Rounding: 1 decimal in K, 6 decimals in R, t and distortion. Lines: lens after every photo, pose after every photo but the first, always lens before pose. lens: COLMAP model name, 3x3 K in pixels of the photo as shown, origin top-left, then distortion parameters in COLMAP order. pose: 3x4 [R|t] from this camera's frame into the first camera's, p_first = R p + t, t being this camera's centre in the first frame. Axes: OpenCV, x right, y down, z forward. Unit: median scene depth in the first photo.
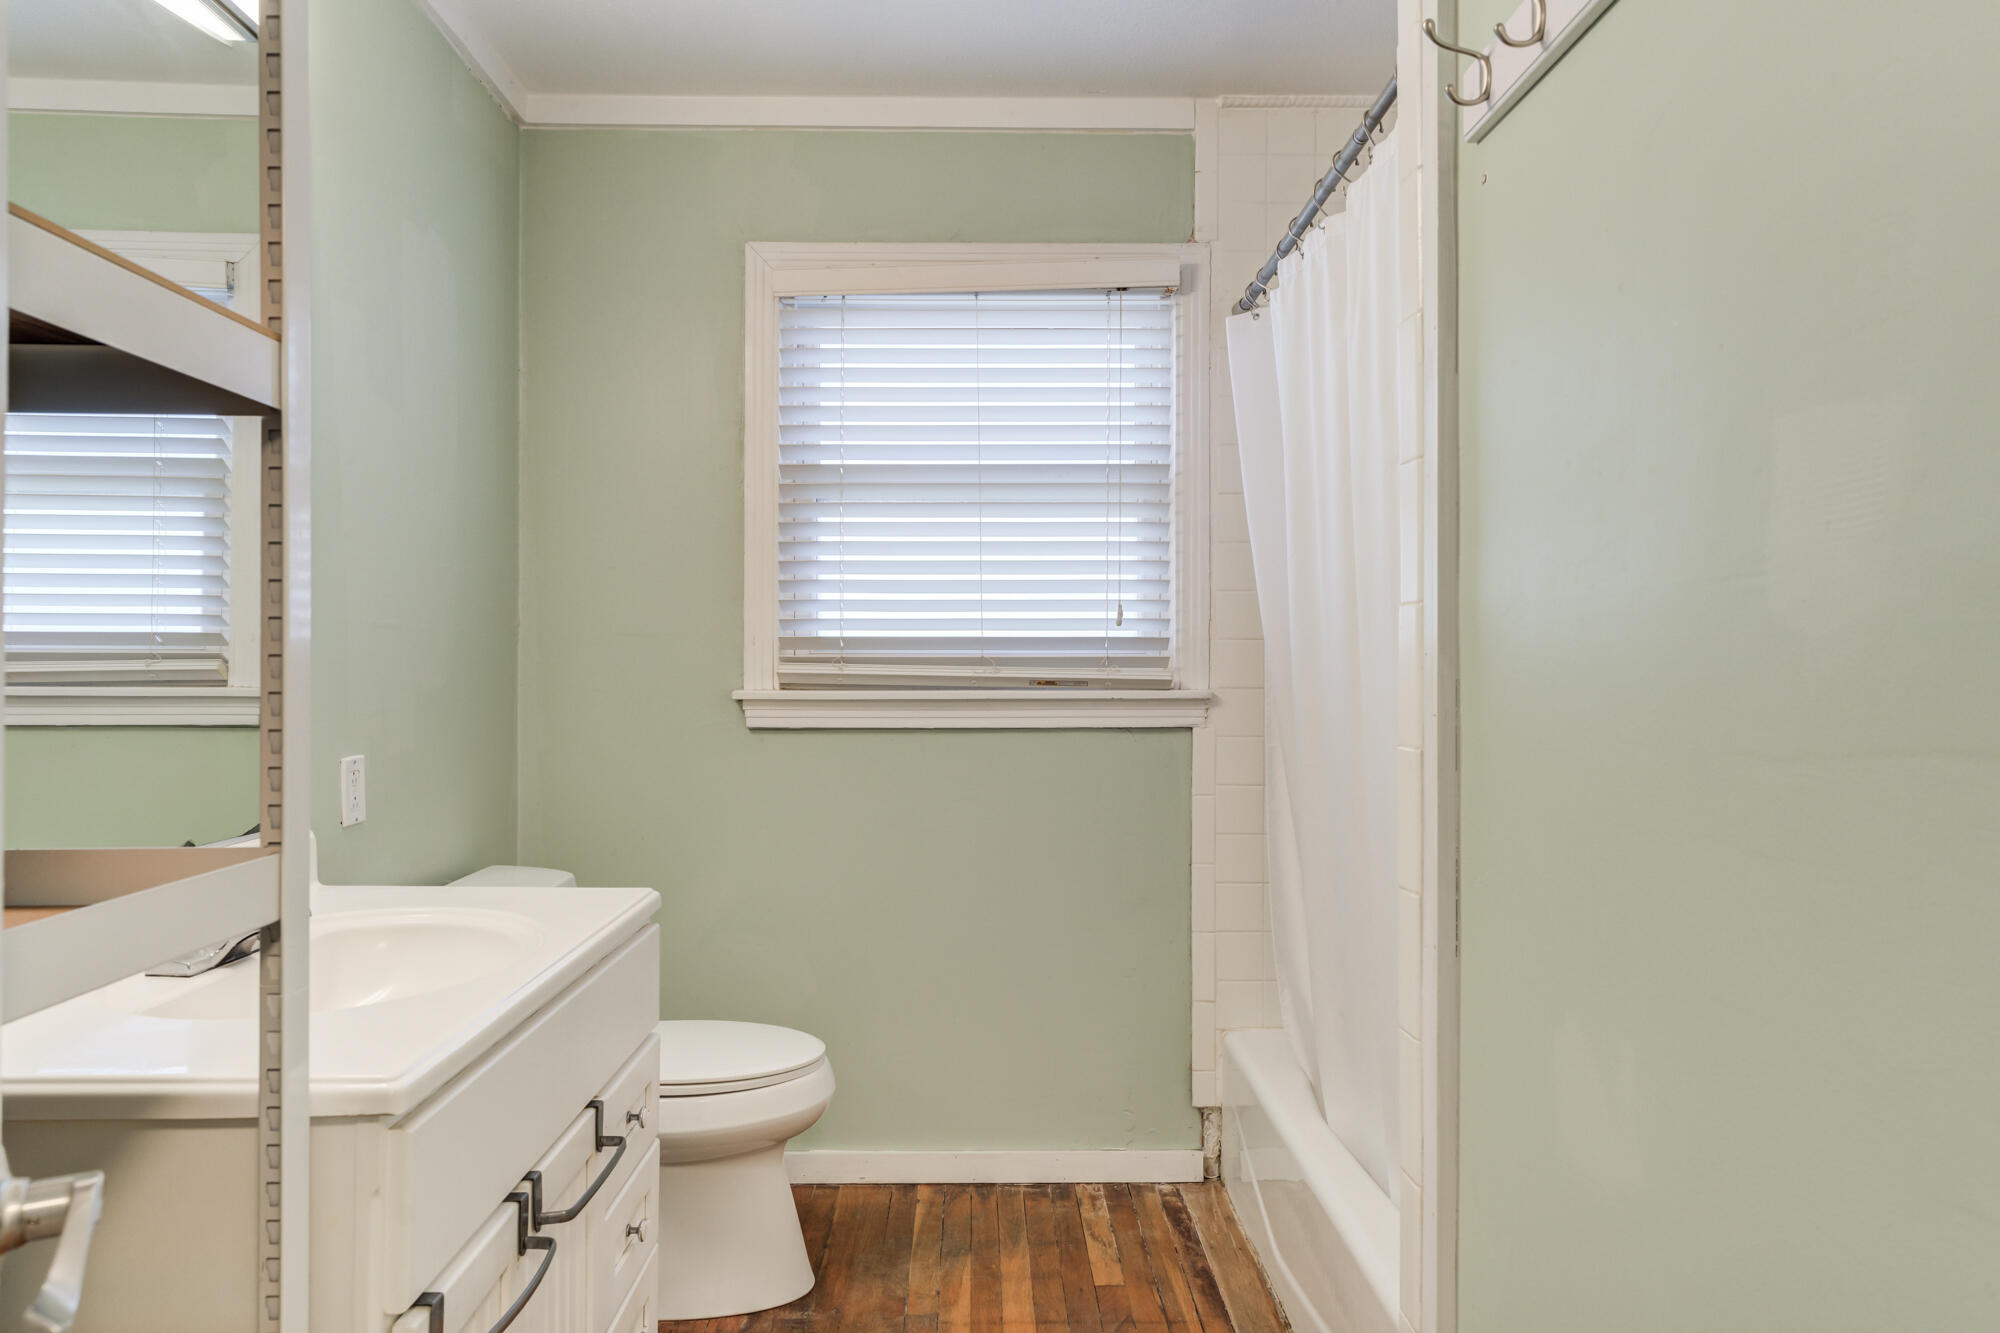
lens RADIAL K [[1327.9, 0, 999.4], [0, 1327.9, 654.7], [0, 0, 1]] dist [-0.001401, -0.001107]
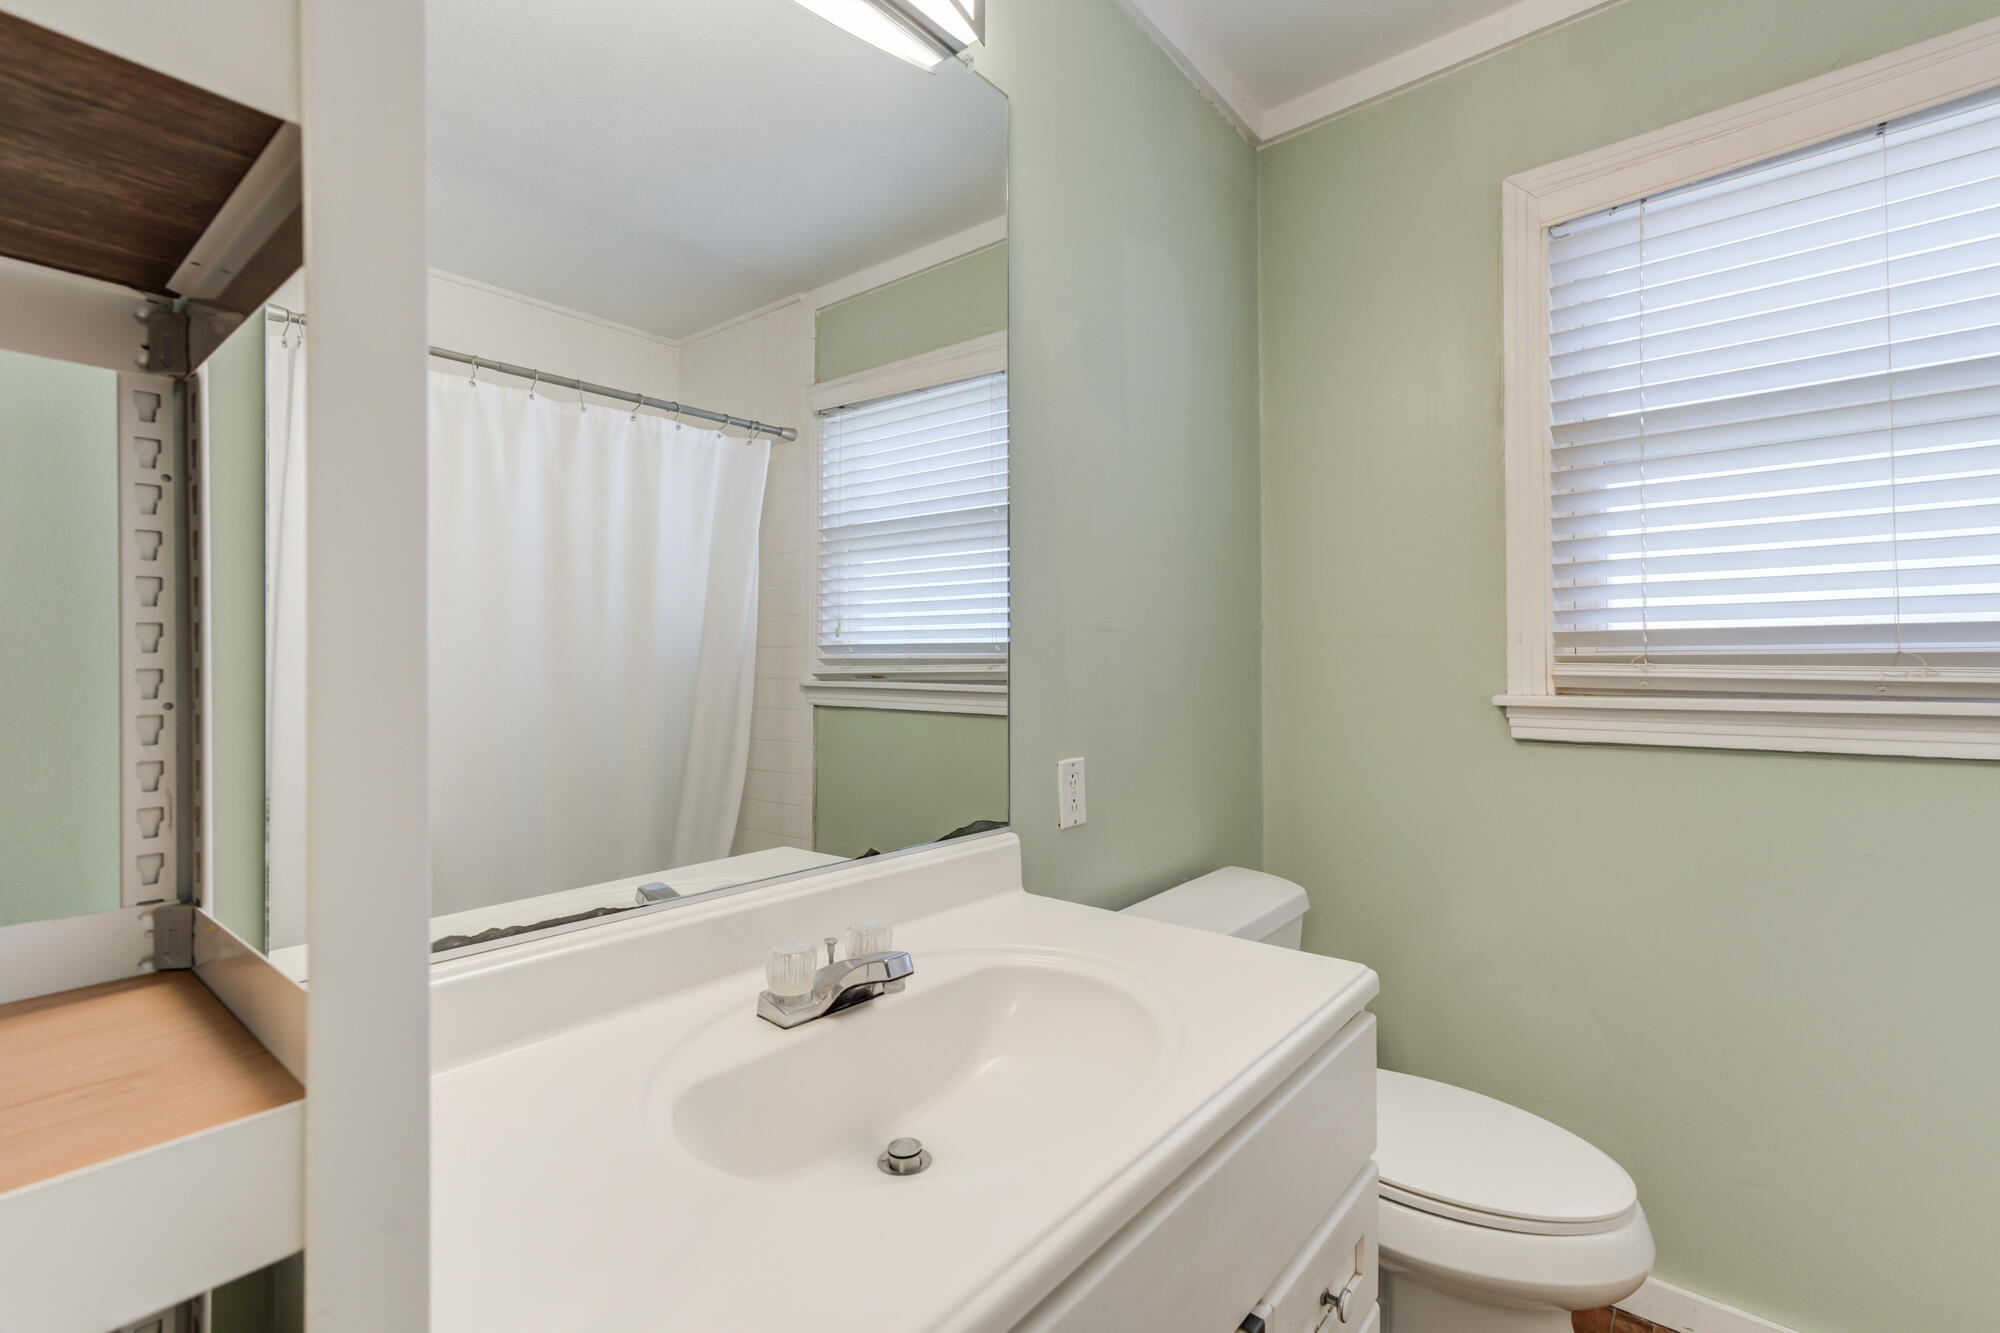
lens RADIAL K [[905.4, 0, 997.8], [0, 905.4, 657.3], [0, 0, 1]] dist [-0.021066, 0.016877]
pose [[0.756635, -0.010861, -0.653748, -0.060114], [0.010606, 0.999934, -0.004337, 0.001290], [0.653752, -0.003652, 0.756700, 0.340487]]
